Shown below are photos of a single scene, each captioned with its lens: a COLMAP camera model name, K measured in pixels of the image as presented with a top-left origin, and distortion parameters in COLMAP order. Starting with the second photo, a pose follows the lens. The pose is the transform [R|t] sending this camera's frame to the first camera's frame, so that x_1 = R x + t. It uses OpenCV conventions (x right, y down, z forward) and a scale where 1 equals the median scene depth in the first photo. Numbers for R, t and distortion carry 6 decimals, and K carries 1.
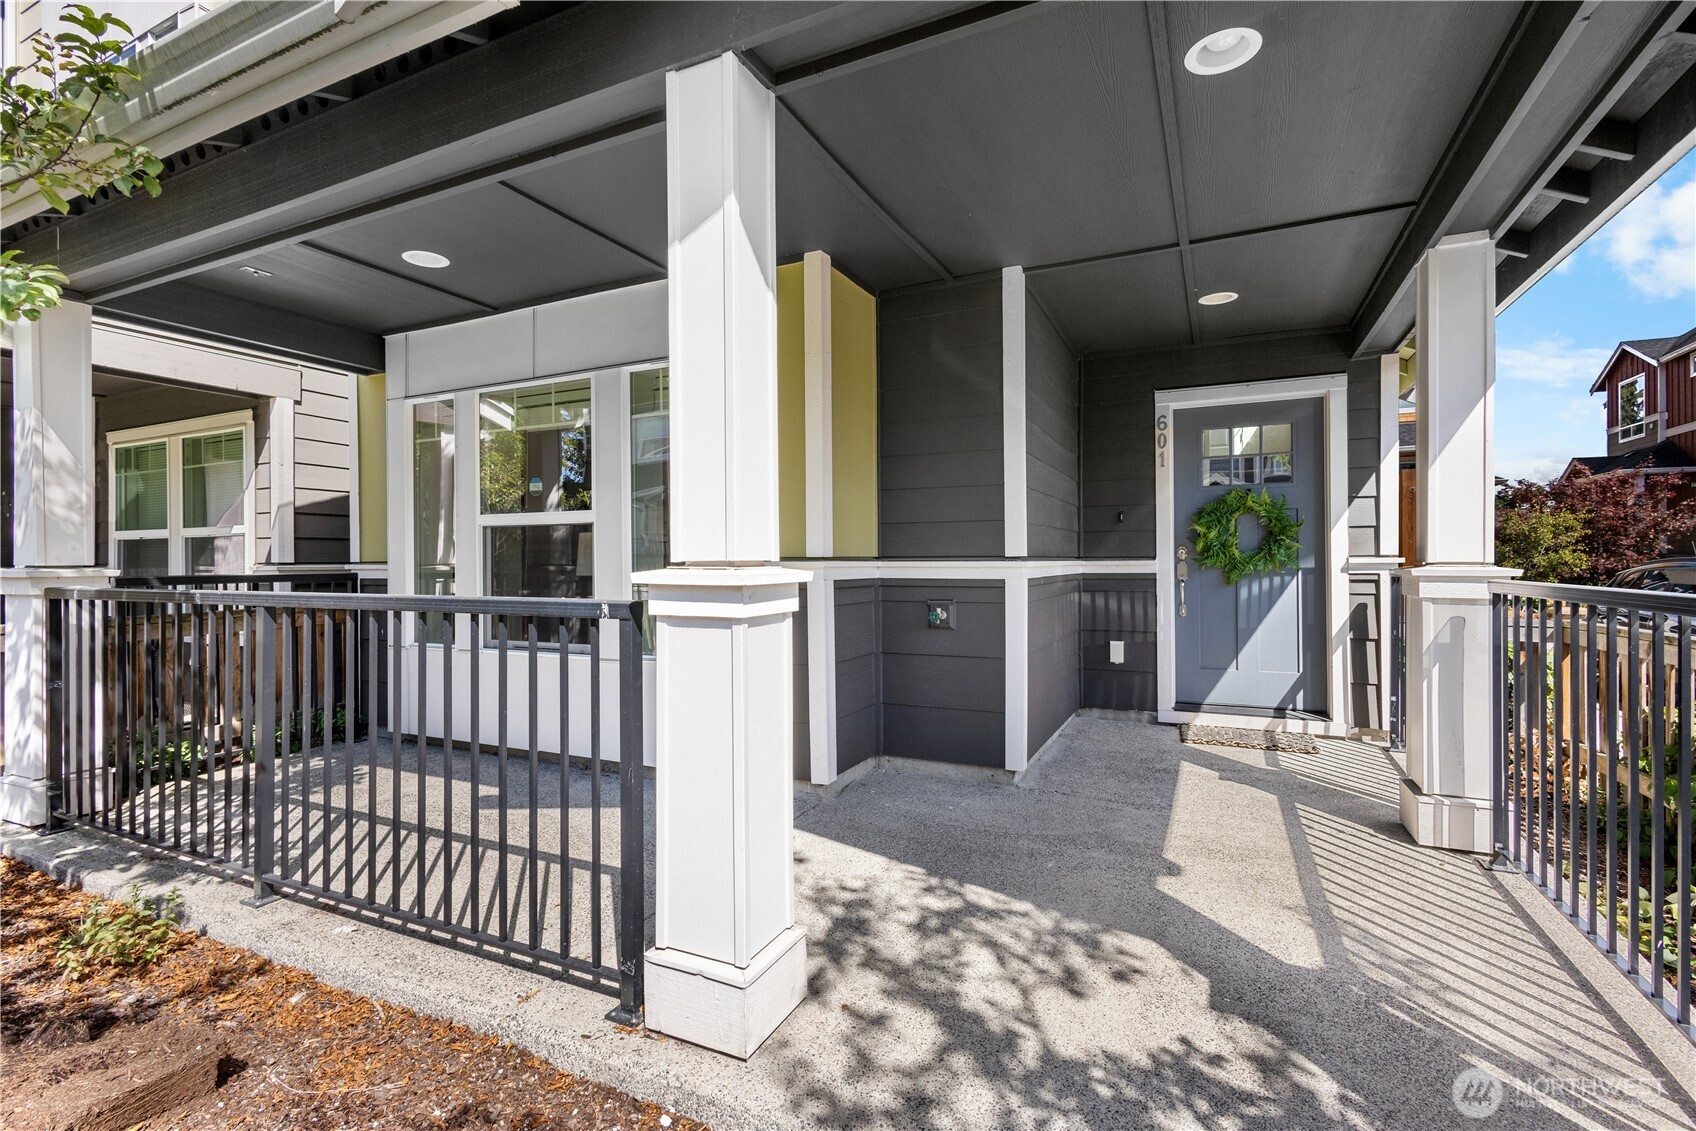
lens RADIAL K [[778.6, 0, 845.1], [0, 778.6, 552.7], [0, 0, 1]] dist [0.005724, -0.001303]
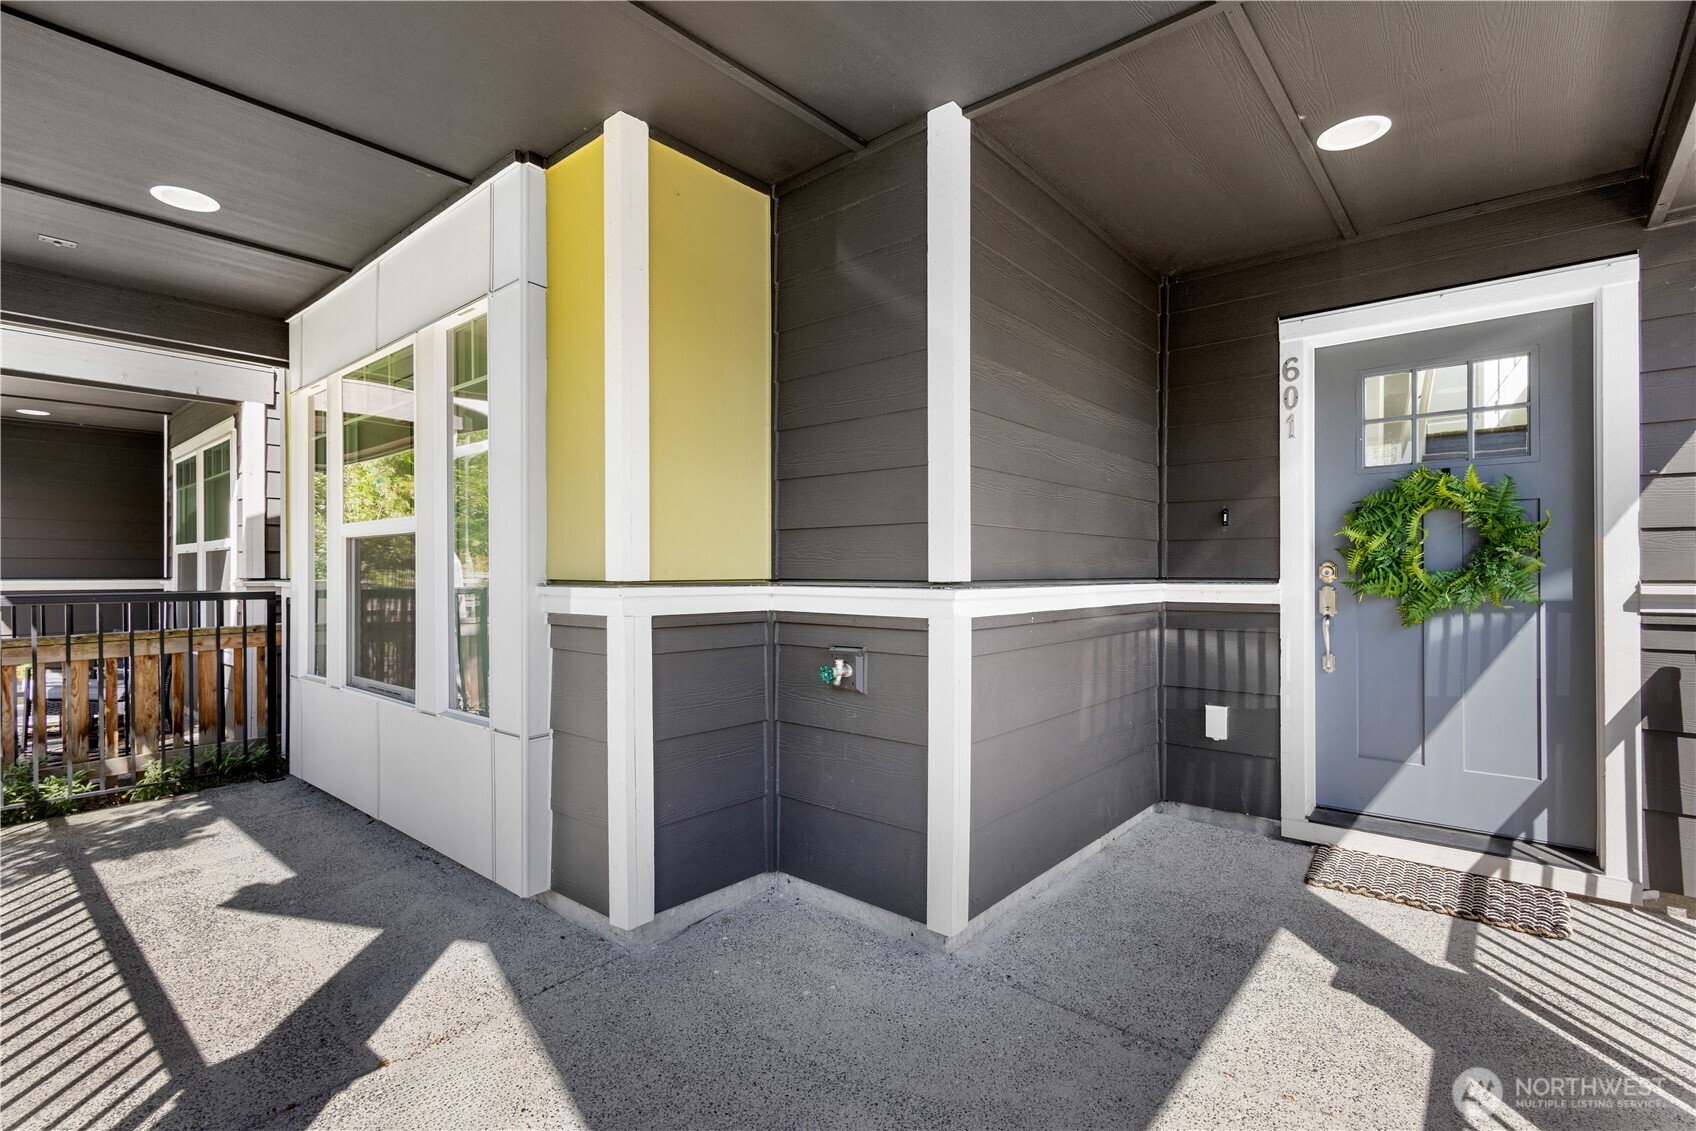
lens RADIAL K [[778.6, 0, 851.7], [0, 778.6, 564.5], [0, 0, 1]] dist [0.005724, -0.001303]
pose [[0.966191, 0.003091, -0.257810, 0.234476], [-0.002456, 0.999993, 0.002786, -0.007652], [0.257817, -0.002059, 0.966192, 0.300930]]
